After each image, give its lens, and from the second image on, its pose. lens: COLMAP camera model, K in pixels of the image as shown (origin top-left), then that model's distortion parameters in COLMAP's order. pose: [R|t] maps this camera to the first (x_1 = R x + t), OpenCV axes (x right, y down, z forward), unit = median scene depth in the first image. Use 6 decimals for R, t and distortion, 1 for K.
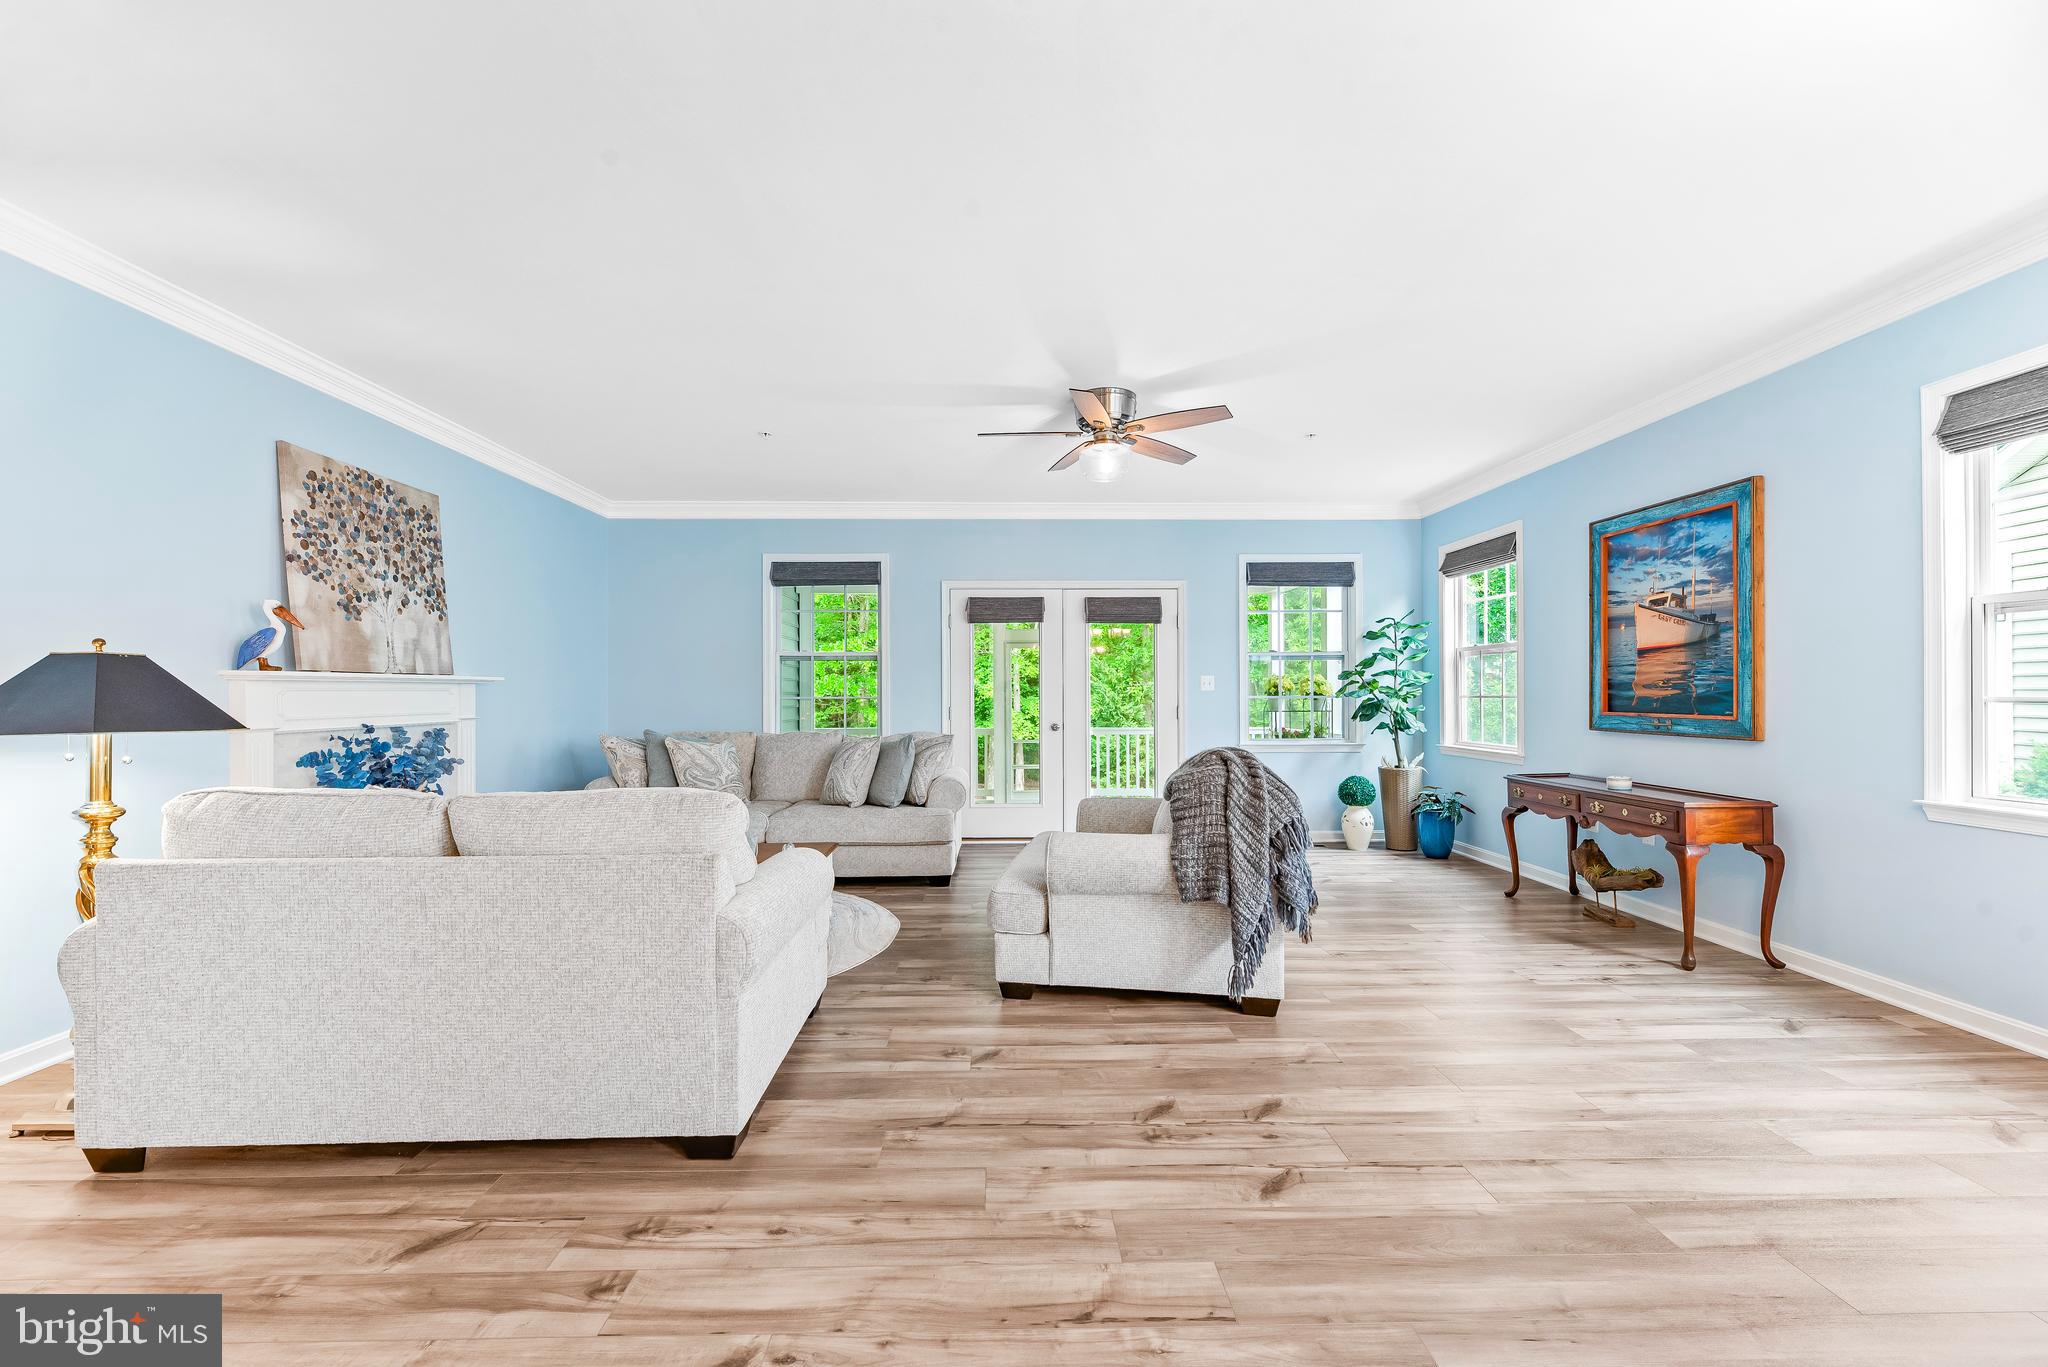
lens RADIAL K [[820.9, 0, 1014.1], [0, 820.9, 691.8], [0, 0, 1]] dist [0.001179, -0.000378]
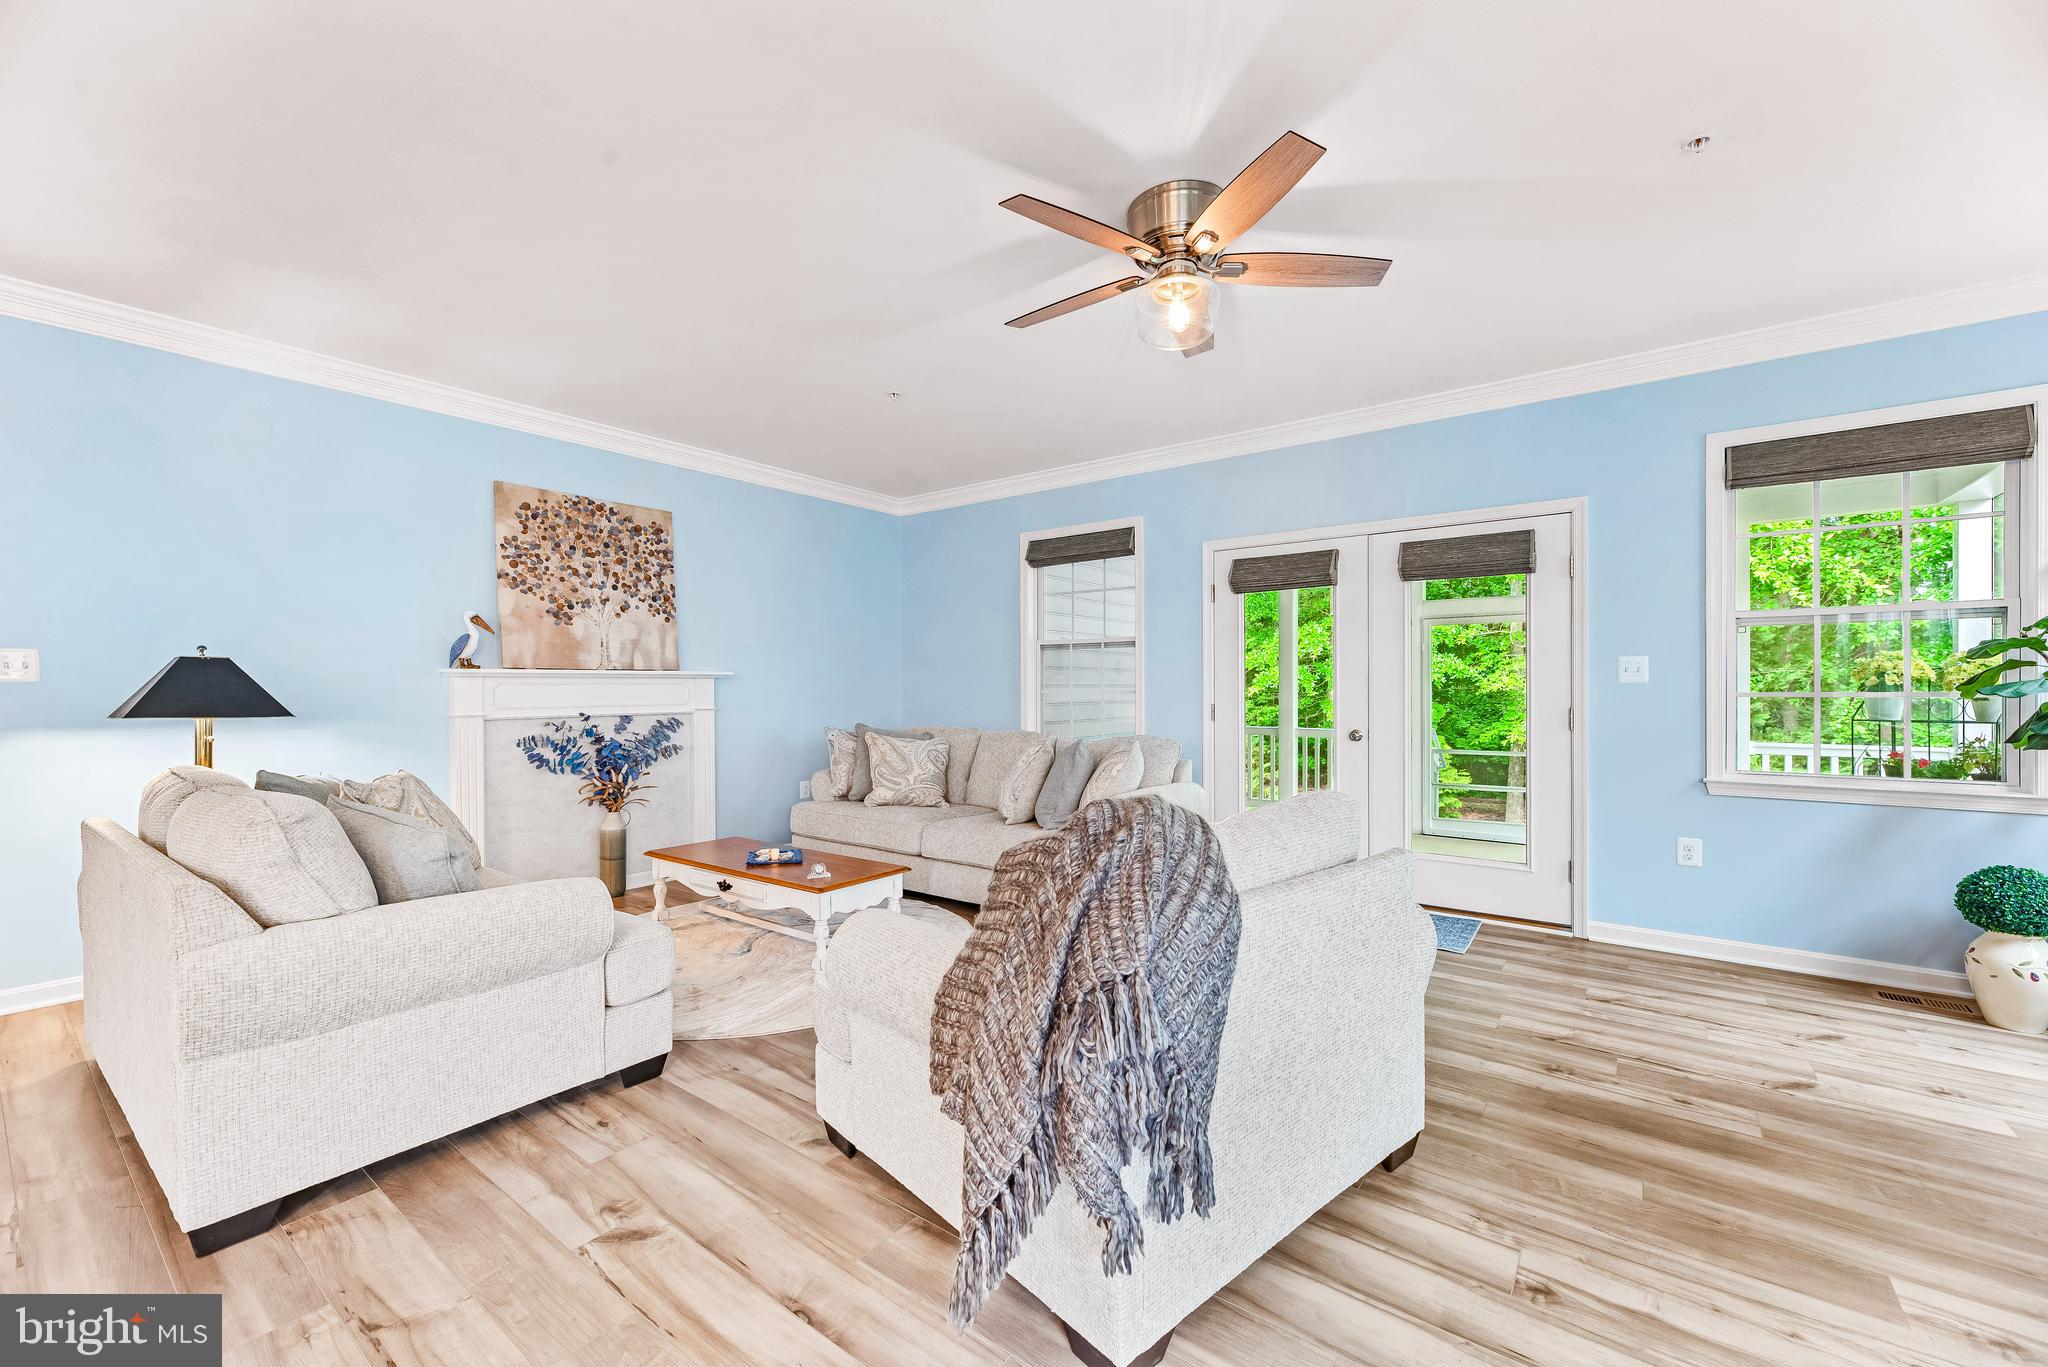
lens RADIAL K [[820.9, 0, 1014.1], [0, 820.9, 691.8], [0, 0, 1]] dist [0.001179, -0.000378]
pose [[0.781701, 0.004570, -0.623637, 0.411817], [0.001297, 0.999959, 0.008953, -0.000678], [0.623653, -0.007807, 0.781663, 0.449861]]
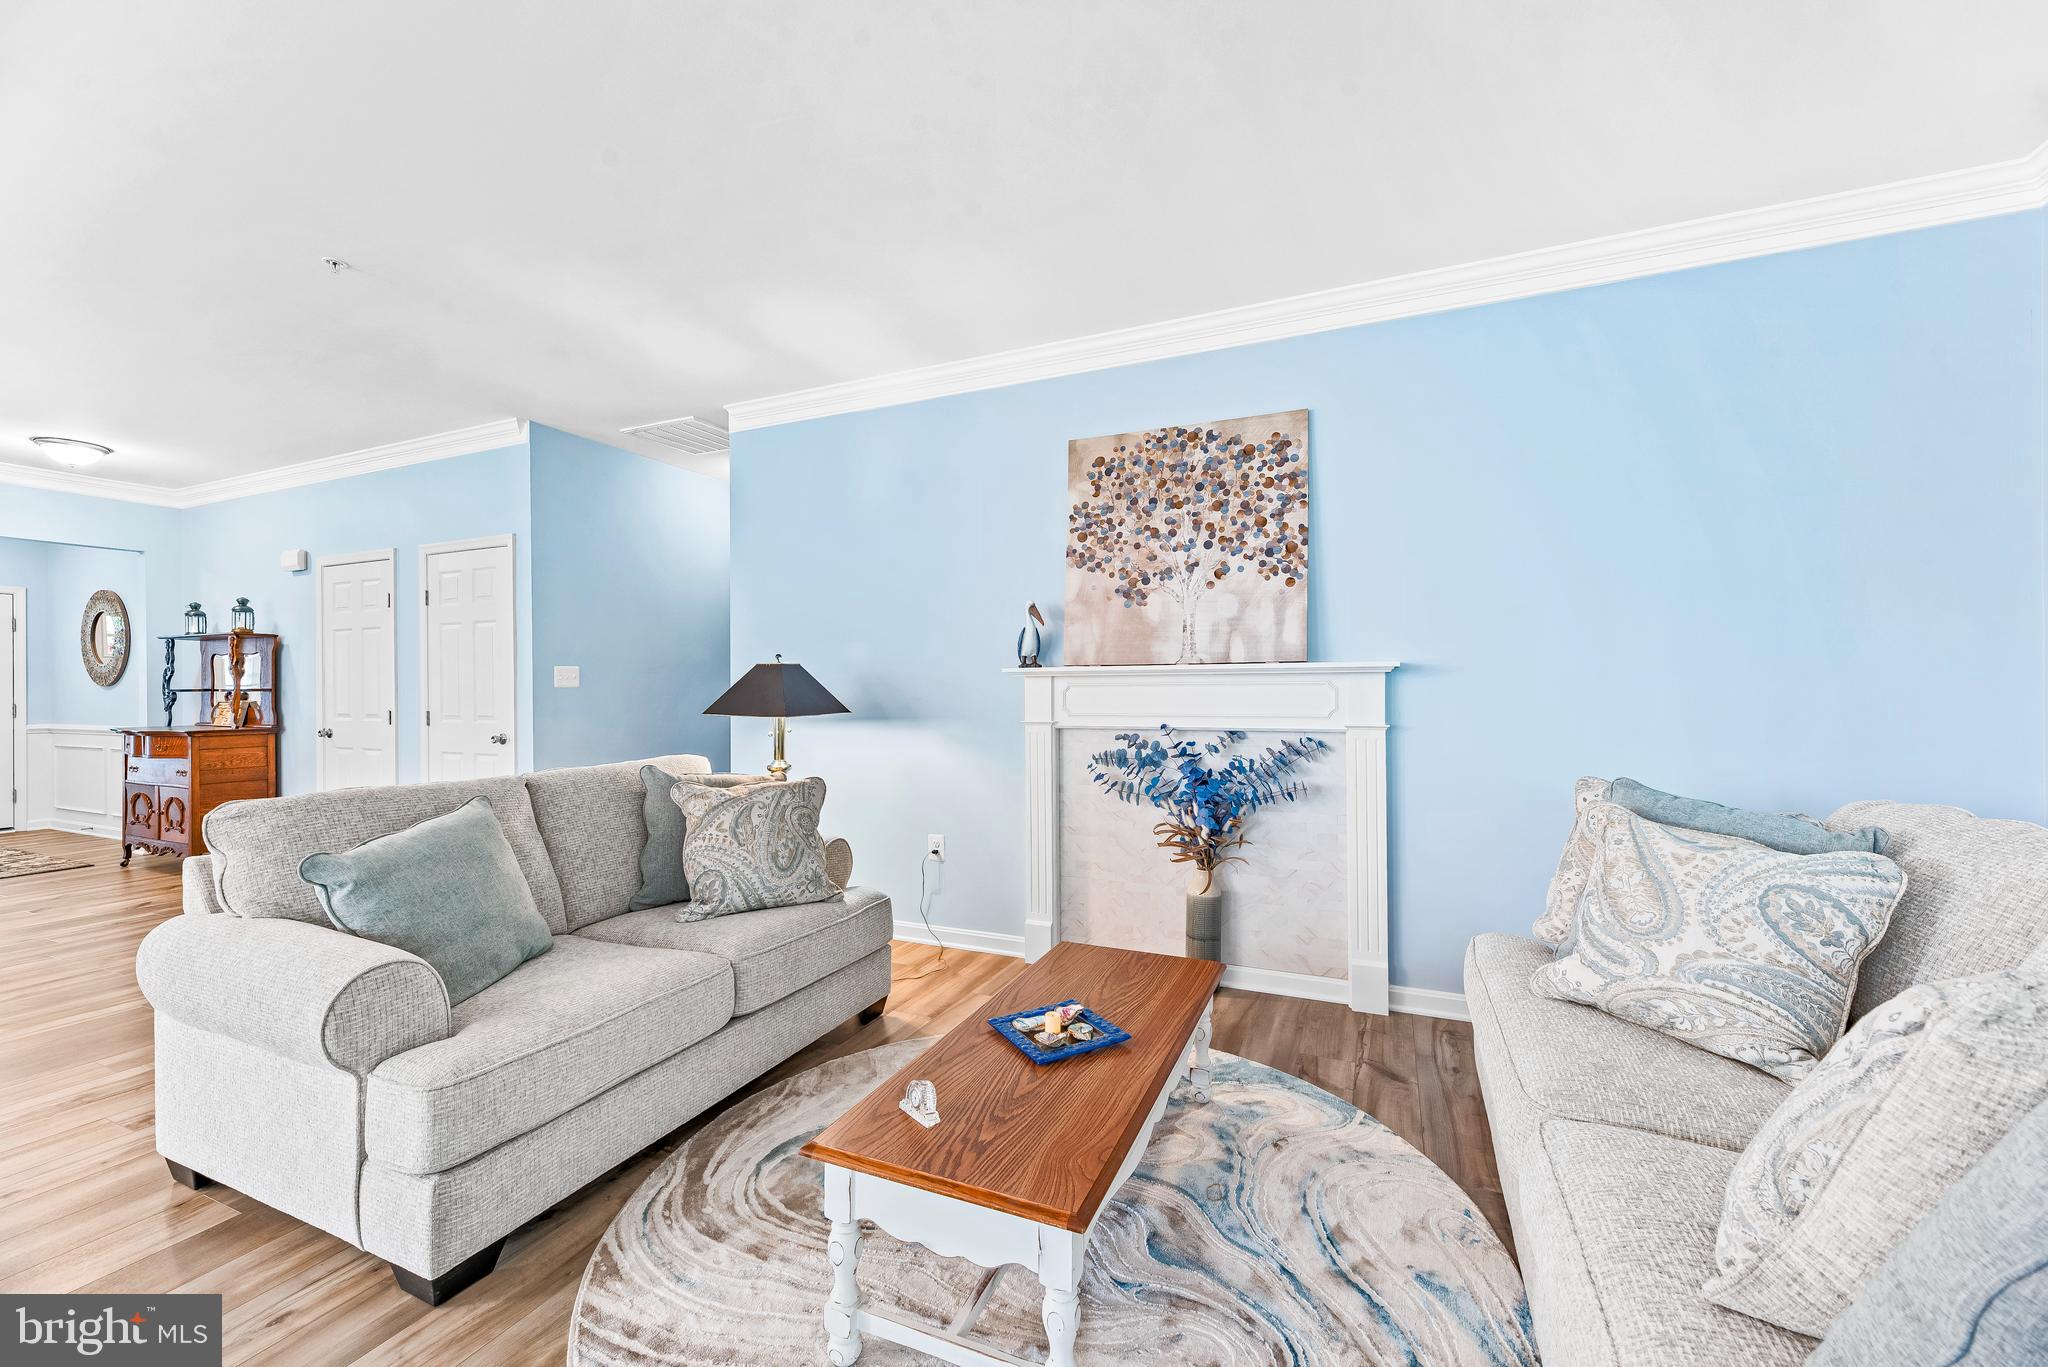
lens RADIAL K [[820.9, 0, 1014.1], [0, 820.9, 691.8], [0, 0, 1]] dist [0.001179, -0.000378]
pose [[-0.426881, 0.004687, -0.904296, 0.051584], [0.004314, 0.999986, 0.003147, 0.001808], [0.904298, -0.002558, -0.426895, 1.180777]]
